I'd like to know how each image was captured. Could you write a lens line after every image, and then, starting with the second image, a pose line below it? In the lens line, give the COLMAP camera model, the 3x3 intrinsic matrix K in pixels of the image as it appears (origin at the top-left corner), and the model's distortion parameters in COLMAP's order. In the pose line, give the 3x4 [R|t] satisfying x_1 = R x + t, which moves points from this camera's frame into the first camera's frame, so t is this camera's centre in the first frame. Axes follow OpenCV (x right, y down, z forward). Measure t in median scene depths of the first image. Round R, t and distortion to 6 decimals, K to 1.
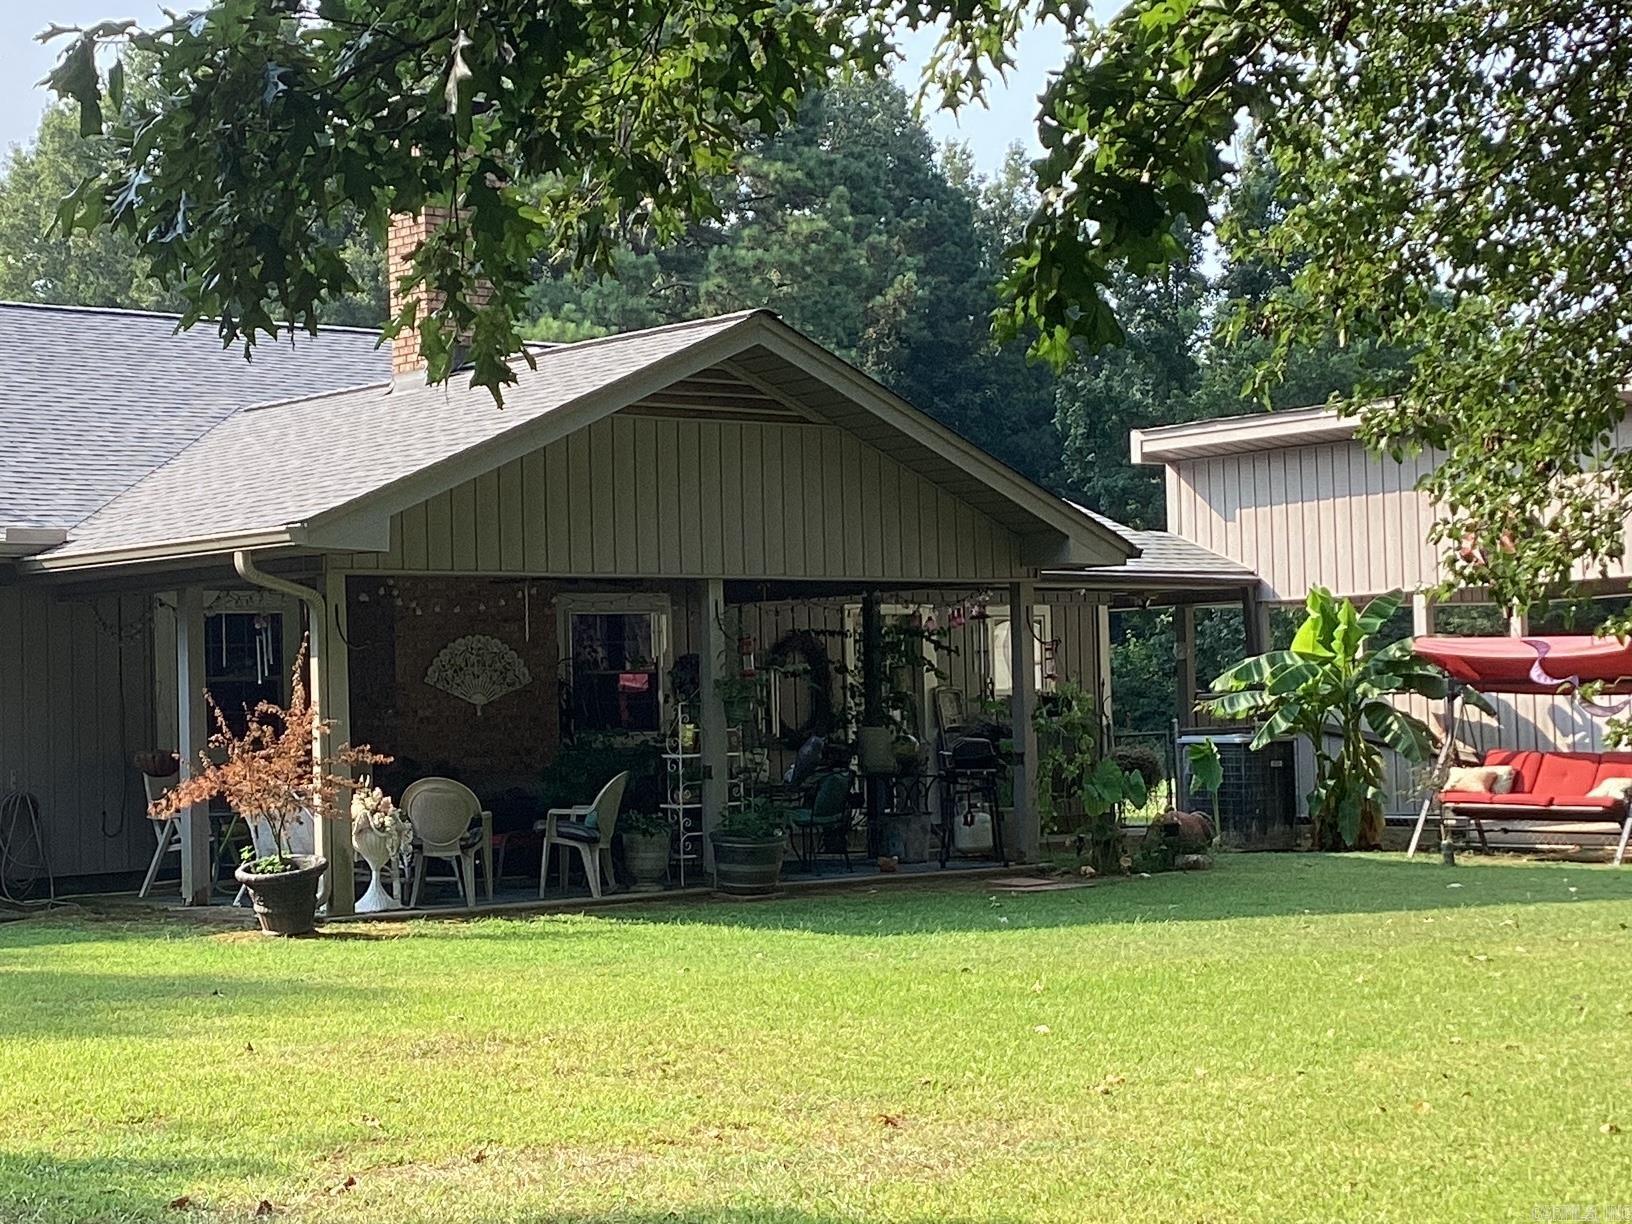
lens RADIAL K [[2946.5, 0, 815.7], [0, 2946.5, 610.8], [0, 0, 1]] dist [-0.064946, 0.000000]
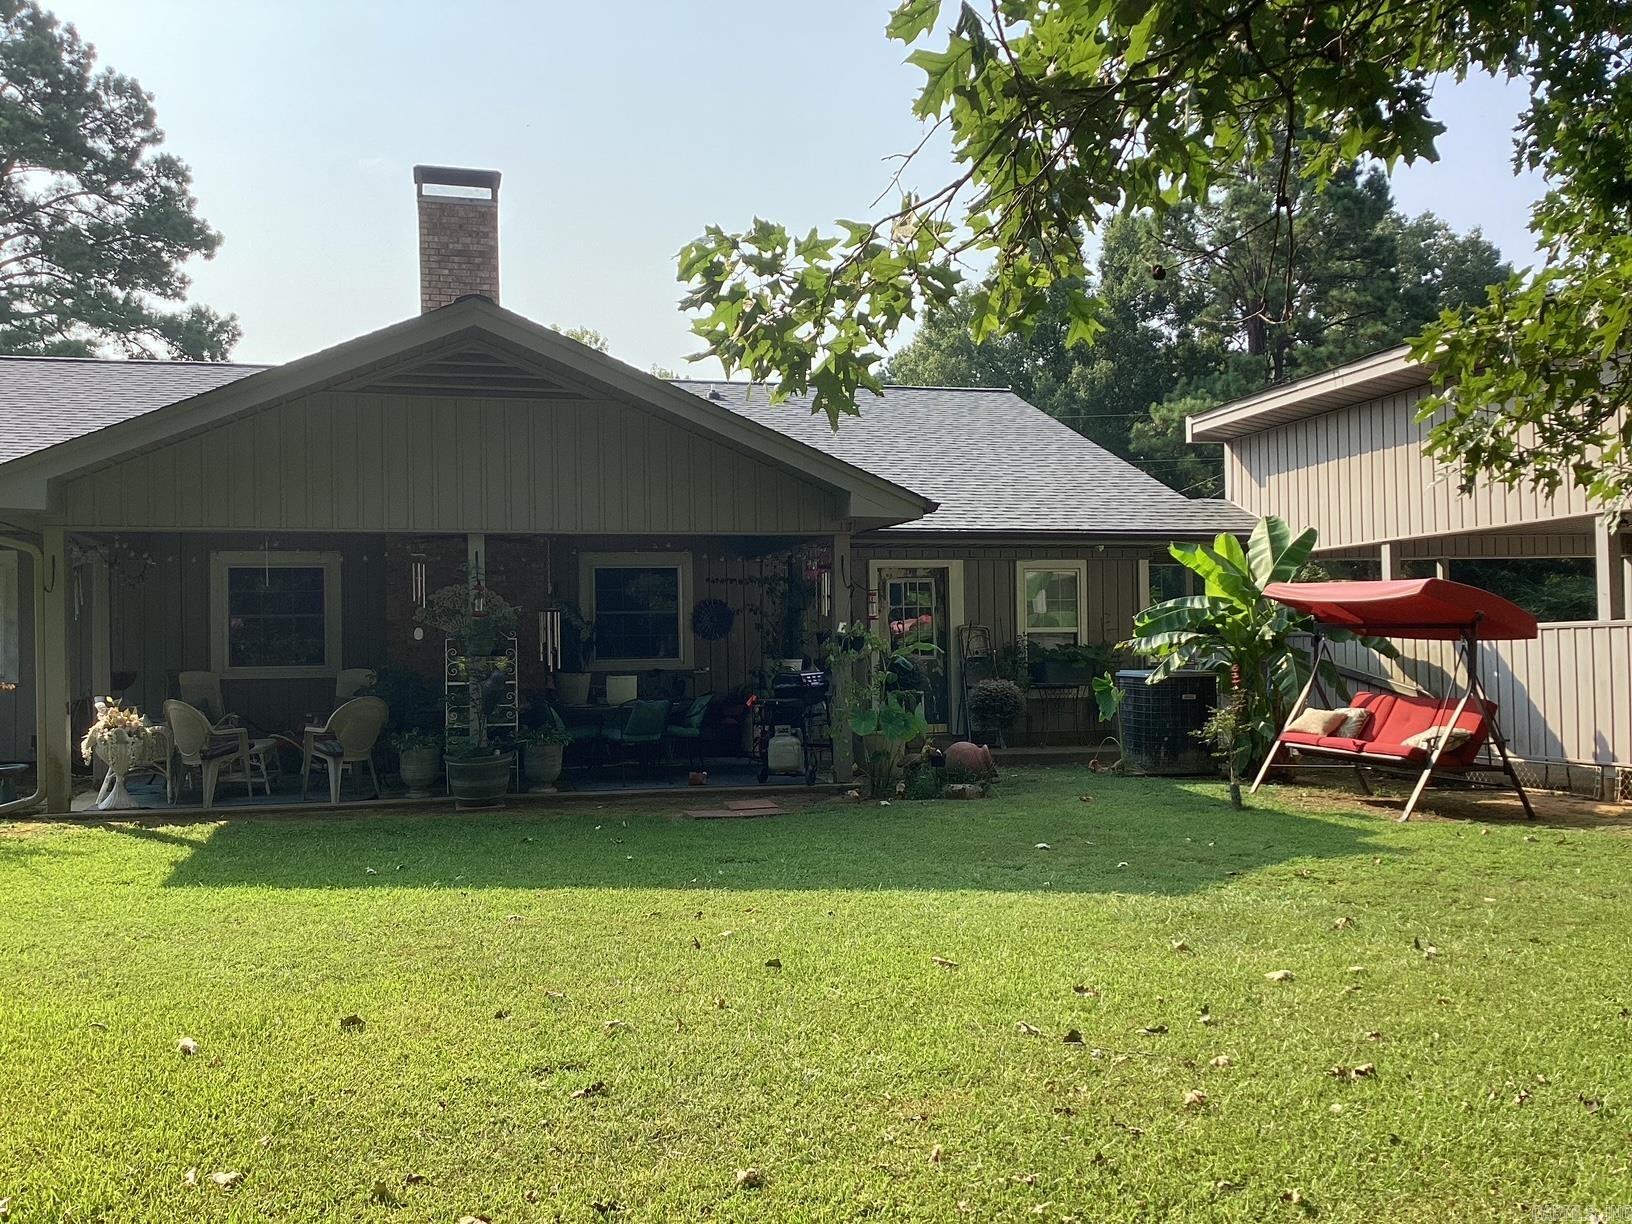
lens RADIAL K [[1490.4, 0, 815.6], [0, 1490.4, 615.5], [0, 0, 1]] dist [0.003185, 0.000000]
pose [[0.890276, 0.005380, -0.455389, 0.303150], [0.005927, 0.999709, 0.023397, 0.007322], [0.455382, -0.023529, 0.889985, 0.452577]]
